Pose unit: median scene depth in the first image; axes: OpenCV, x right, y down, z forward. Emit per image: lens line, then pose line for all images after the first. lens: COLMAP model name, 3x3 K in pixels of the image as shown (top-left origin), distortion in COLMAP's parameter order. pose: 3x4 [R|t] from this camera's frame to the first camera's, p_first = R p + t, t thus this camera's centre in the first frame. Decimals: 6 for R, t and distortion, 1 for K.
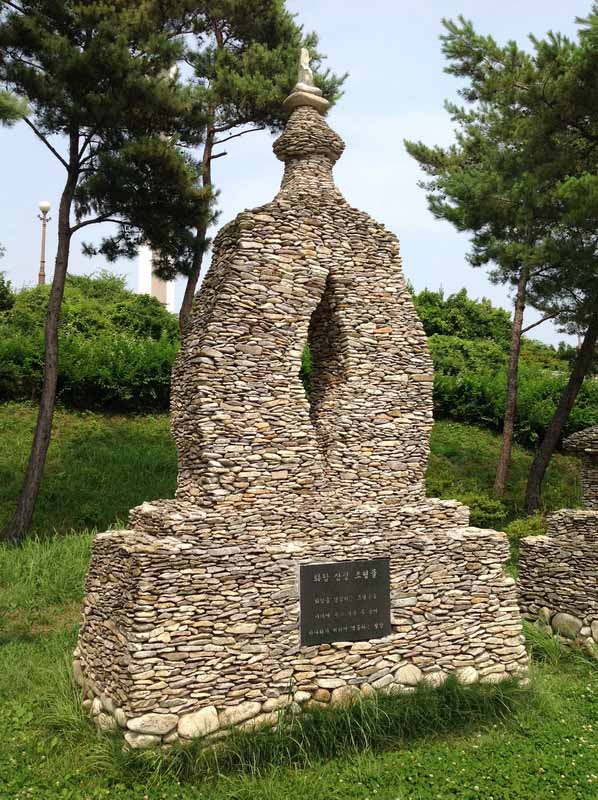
lens RADIAL K [[747.2, 0, 298.8], [0, 747.2, 386.9], [0, 0, 1]] dist [0.181634, -0.490909]
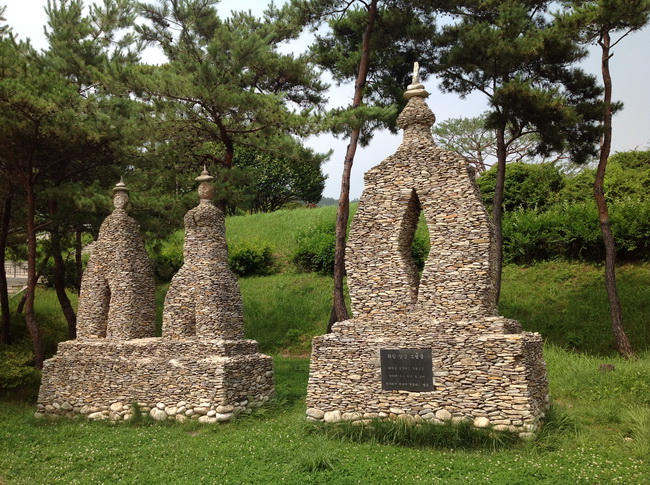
lens RADIAL K [[607.1, 0, 325.0], [0, 607.1, 242.5], [0, 0, 1]] dist [0.181634, -0.490909]
pose [[0.598827, -0.107660, -0.793610, 1.115852], [0.104358, 0.992964, -0.055959, 0.032517], [0.794050, -0.049310, 0.605849, -0.059862]]
